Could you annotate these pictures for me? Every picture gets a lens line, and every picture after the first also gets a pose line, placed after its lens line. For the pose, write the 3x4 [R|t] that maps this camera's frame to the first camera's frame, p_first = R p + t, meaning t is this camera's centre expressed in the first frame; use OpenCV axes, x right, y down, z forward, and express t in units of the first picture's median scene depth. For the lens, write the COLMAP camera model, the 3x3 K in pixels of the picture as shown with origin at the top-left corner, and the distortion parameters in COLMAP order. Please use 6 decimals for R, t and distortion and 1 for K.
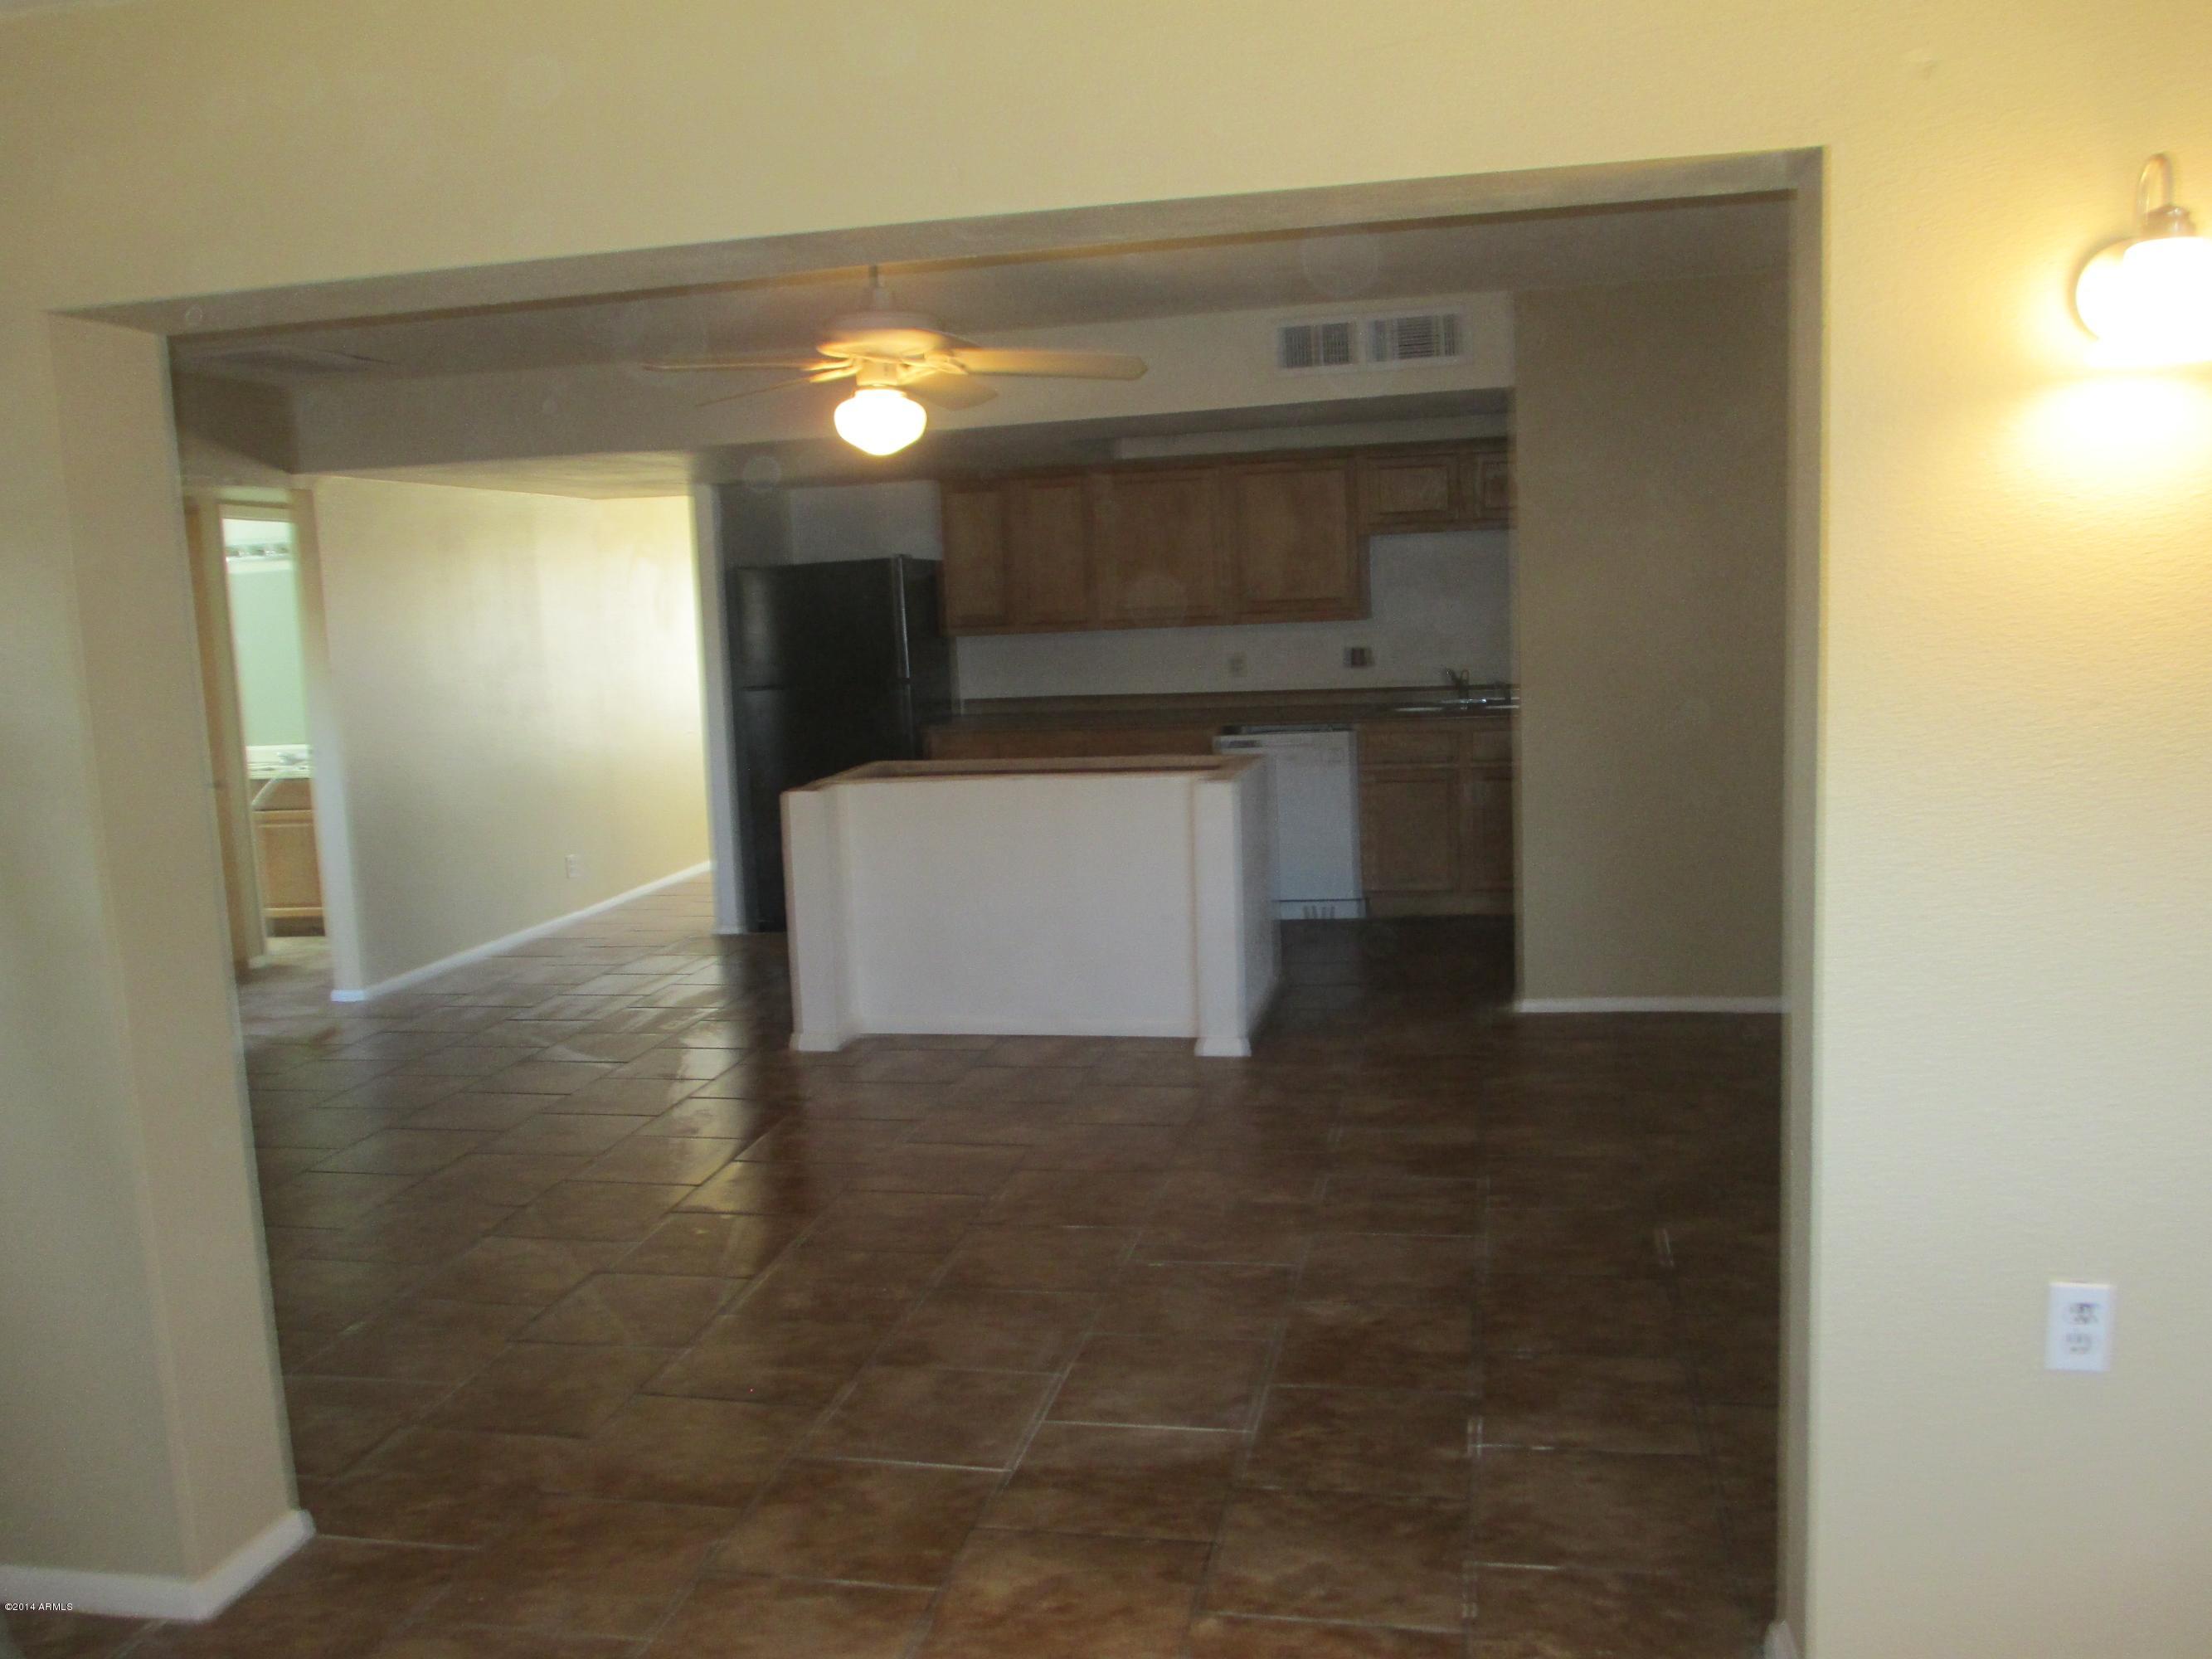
lens RADIAL K [[1870.1, 0, 1106.0], [0, 1870.1, 829.5], [0, 0, 1]] dist [-0.051268, 0.011927]
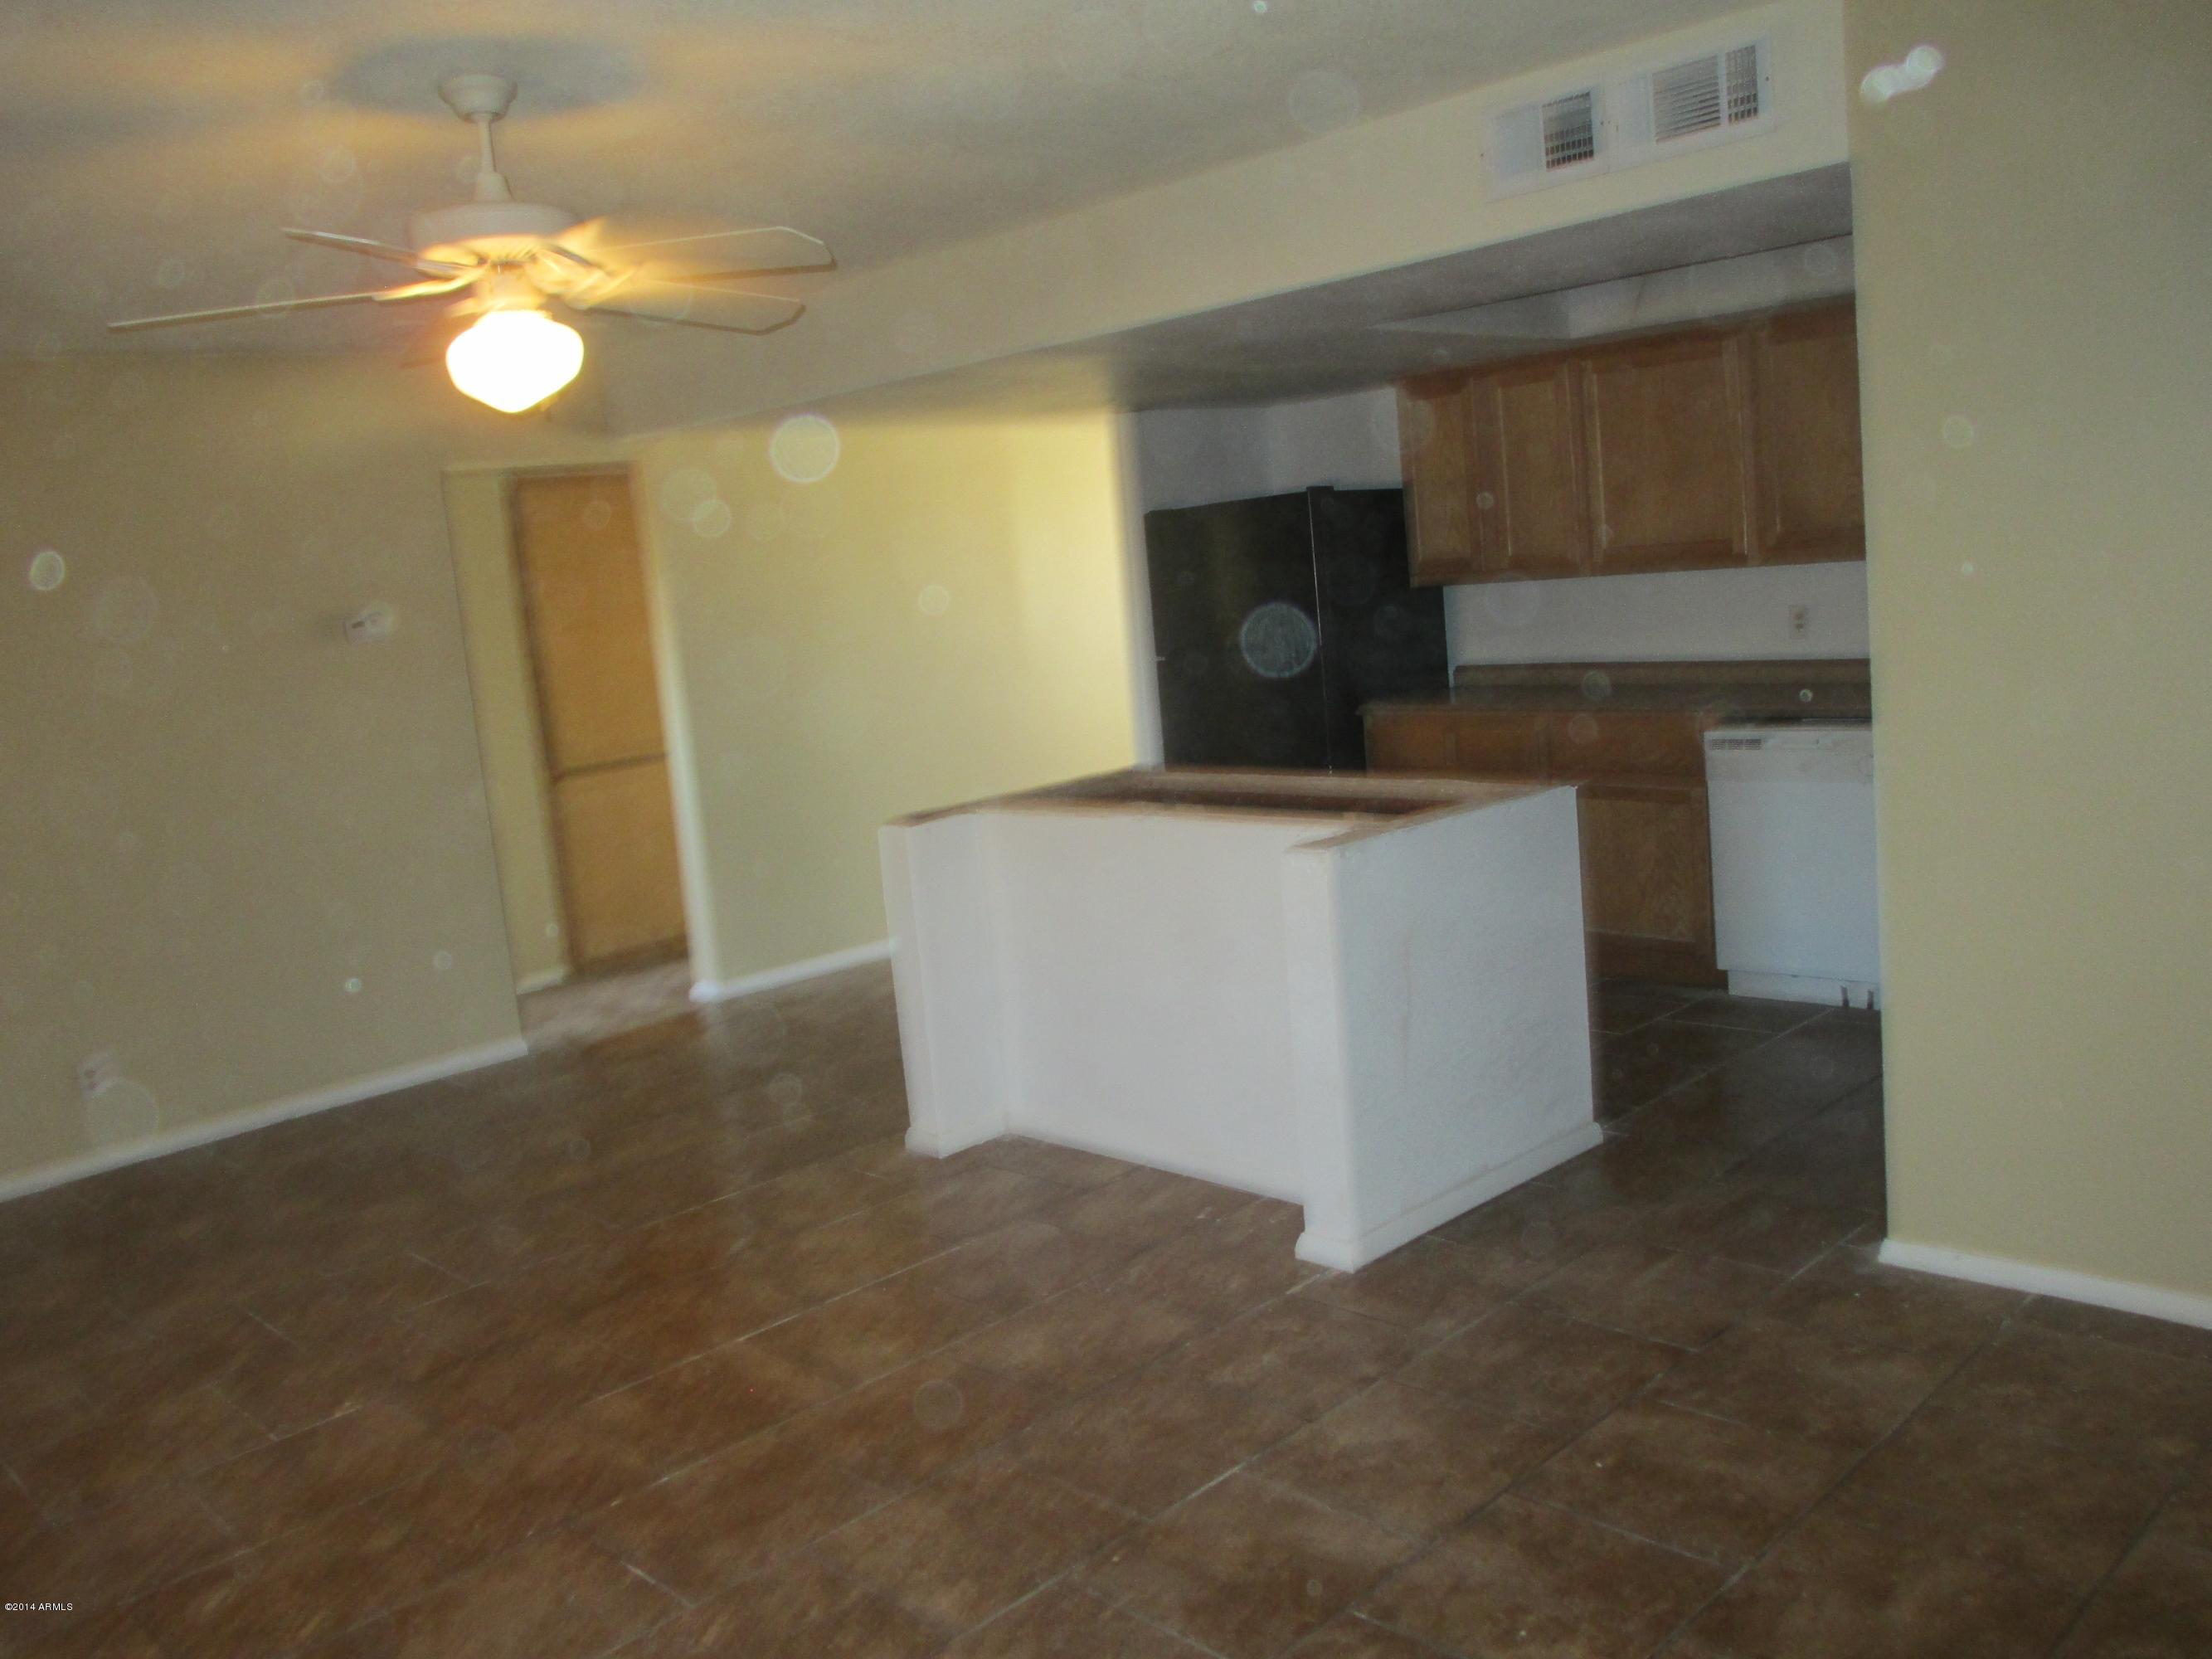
lens RADIAL K [[1870.1, 0, 1106.0], [0, 1870.1, 829.5], [0, 0, 1]] dist [-0.051268, 0.011927]
pose [[0.829486, 0.049685, -0.556314, 0.346955], [-0.019111, 0.997977, 0.060635, -0.067900], [0.558201, -0.039664, 0.828757, 0.410865]]
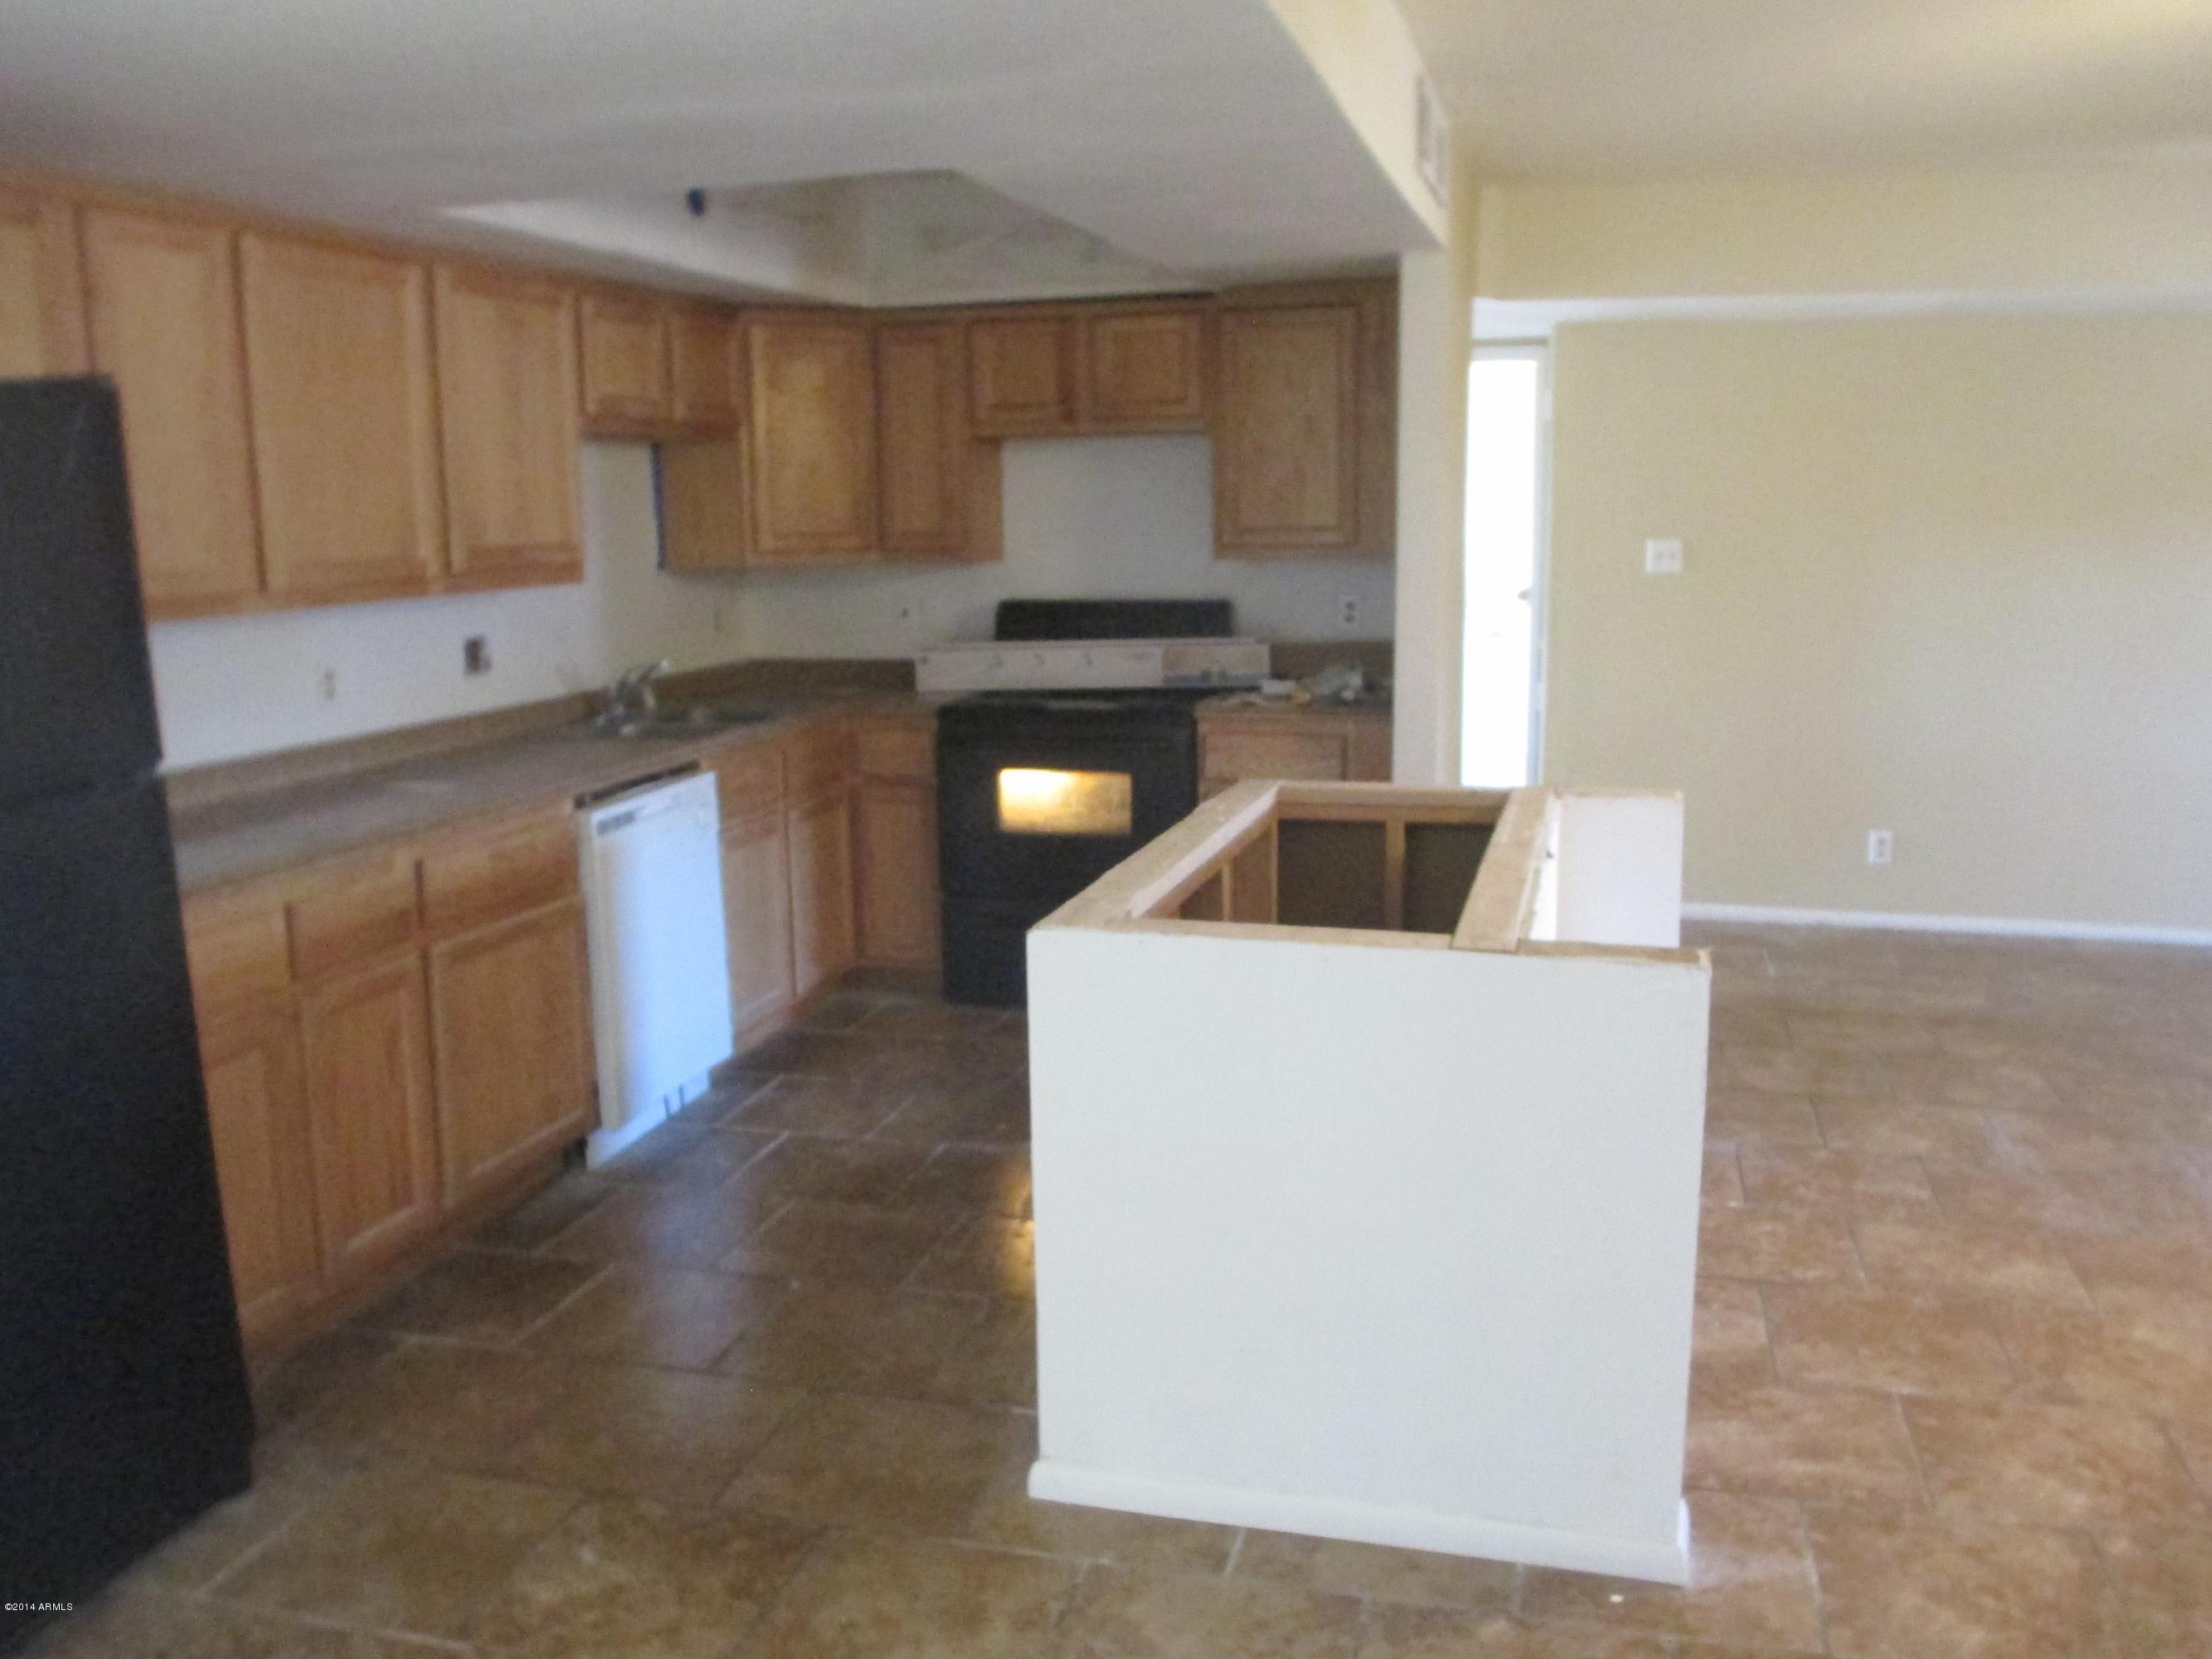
lens RADIAL K [[1818.1, 0, 1106.0], [0, 1818.1, 829.5], [0, 0, 1]] dist [-0.010435, -0.001747]
pose [[0.041433, -0.130329, 0.990605, -0.558068], [0.138856, 0.982586, 0.123467, -0.115966], [-0.989445, 0.132436, 0.058809, 1.117632]]
